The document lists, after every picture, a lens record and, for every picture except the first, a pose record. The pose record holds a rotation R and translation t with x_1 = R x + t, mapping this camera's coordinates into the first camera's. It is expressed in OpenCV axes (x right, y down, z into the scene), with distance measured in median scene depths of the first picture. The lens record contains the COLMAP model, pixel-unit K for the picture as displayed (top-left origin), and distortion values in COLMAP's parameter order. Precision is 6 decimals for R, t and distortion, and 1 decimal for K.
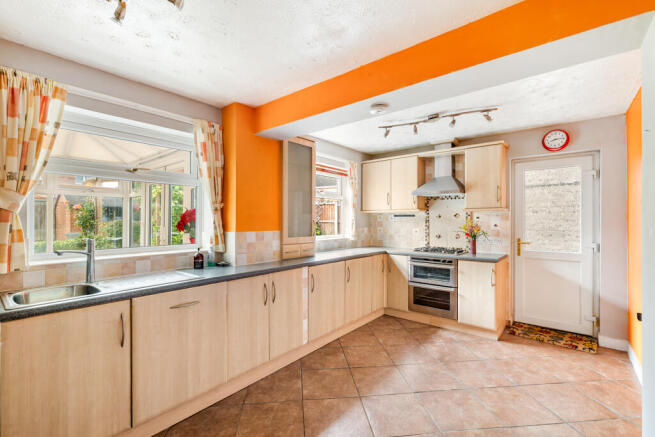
lens RADIAL K [[283.3, 0, 329.5], [0, 283.3, 217.9], [0, 0, 1]] dist [-0.006637, 0.001502]
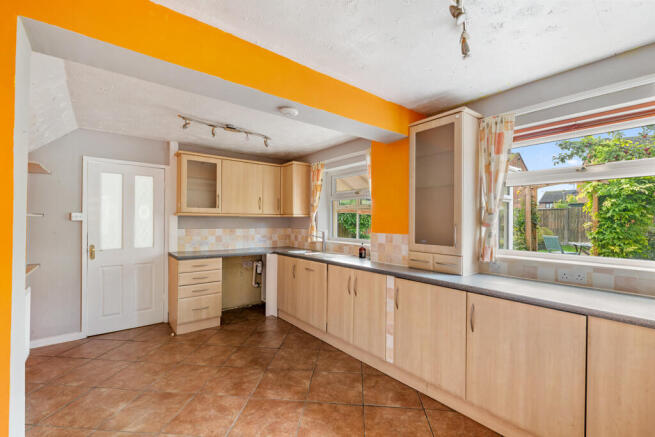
lens RADIAL K [[283.3, 0, 327.5], [0, 283.3, 221.3], [0, 0, 1]] dist [-0.006637, 0.001502]
pose [[-0.195237, -0.008948, -0.980715, 0.905669], [-0.006202, 0.999950, -0.007889, 0.012880], [0.980736, 0.004542, -0.195283, 1.079029]]
